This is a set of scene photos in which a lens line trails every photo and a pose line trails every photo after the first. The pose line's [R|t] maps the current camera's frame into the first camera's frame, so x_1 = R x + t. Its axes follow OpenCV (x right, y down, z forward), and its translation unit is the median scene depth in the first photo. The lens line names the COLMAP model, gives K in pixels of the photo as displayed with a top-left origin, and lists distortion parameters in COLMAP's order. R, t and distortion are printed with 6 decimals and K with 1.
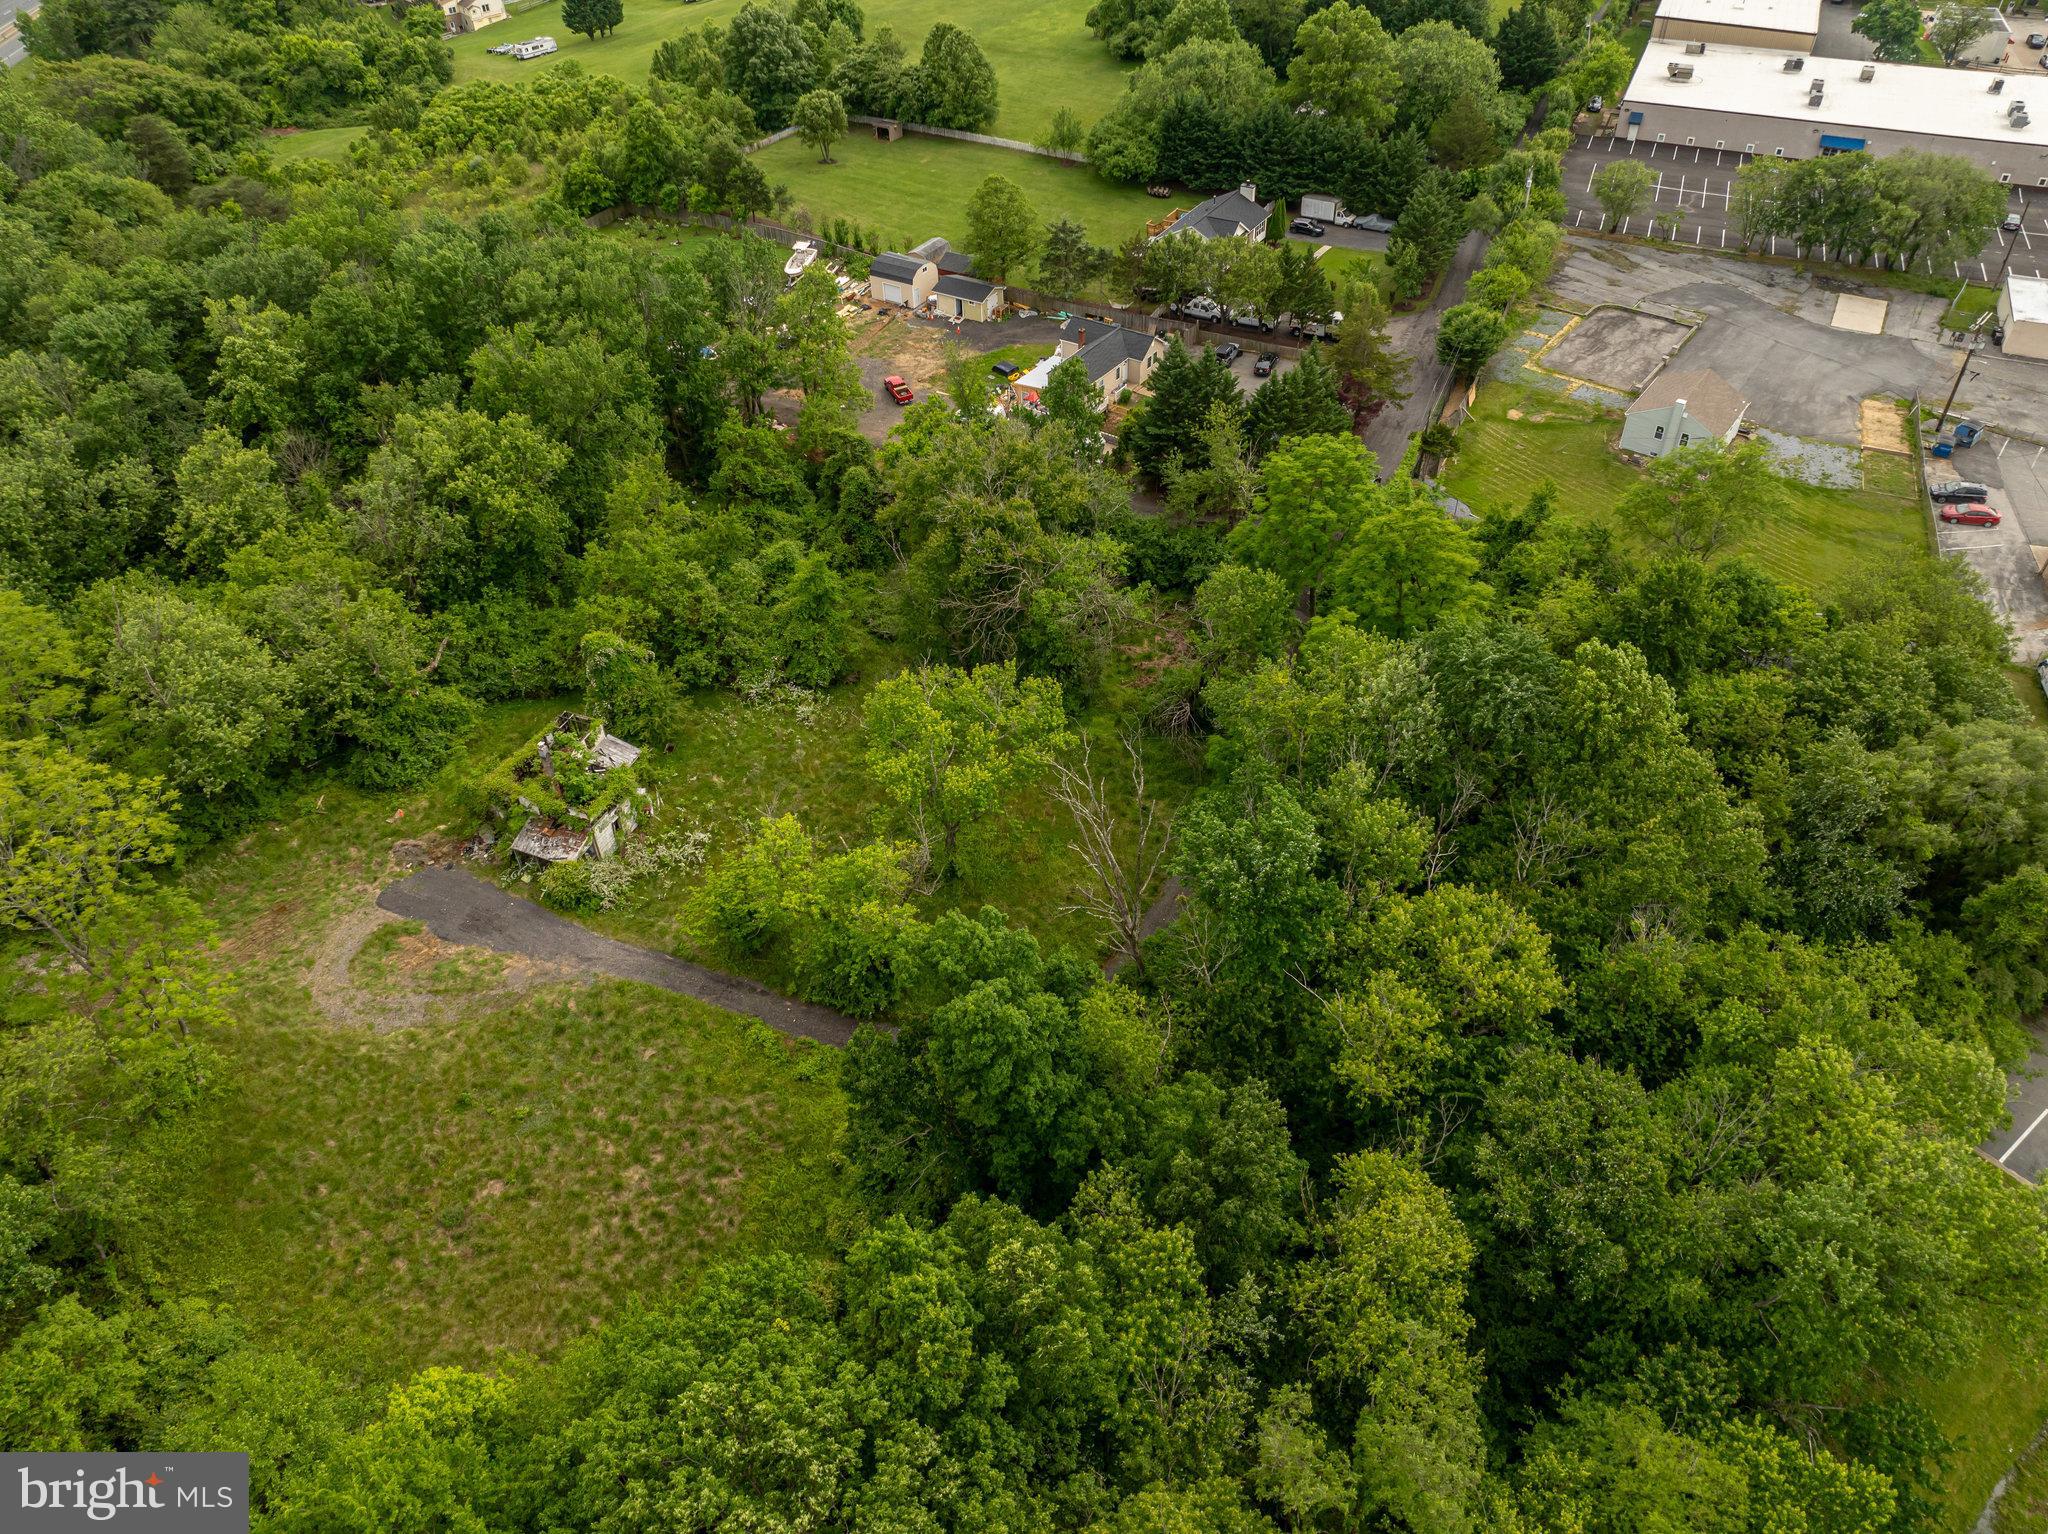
lens RADIAL K [[1437.8, 0, 1024.5], [0, 1437.8, 771.9], [0, 0, 1]] dist [-0.035963, -0.008935]
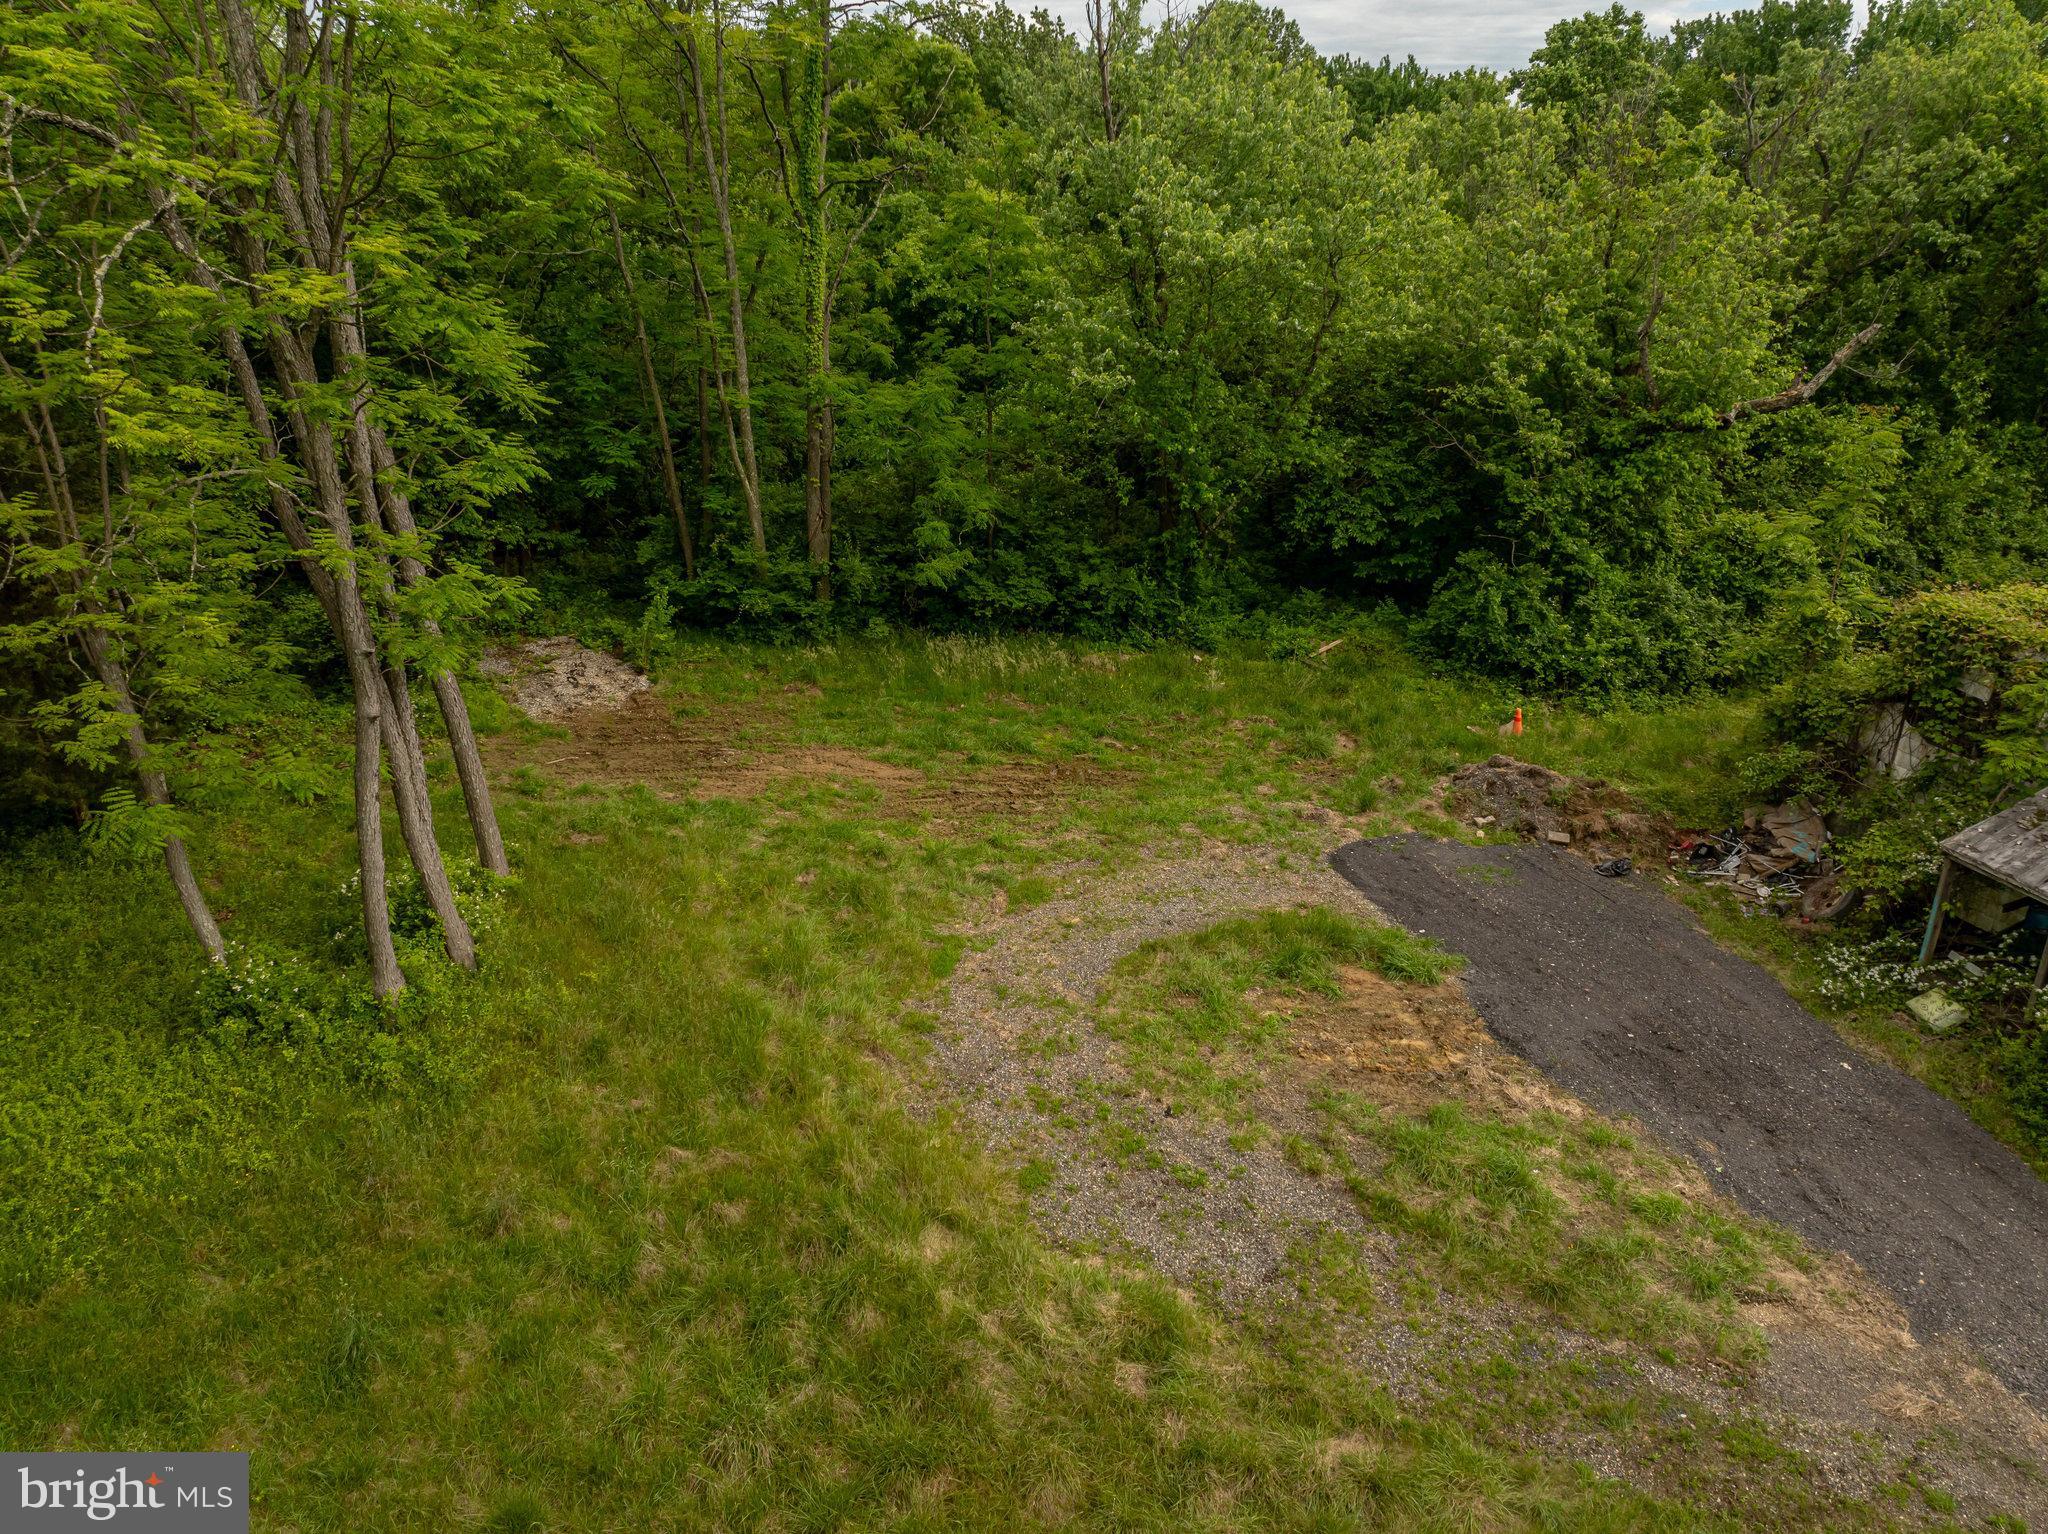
lens RADIAL K [[1444.4, 0, 1024.0], [0, 1444.4, 767.0], [0, 0, 1]] dist [-0.048335, 0.015612]
pose [[0.674745, 0.303001, -0.672986, -0.257484], [-0.497982, 0.859908, -0.112124, 0.115431], [0.544733, 0.410790, 0.731107, 0.625752]]
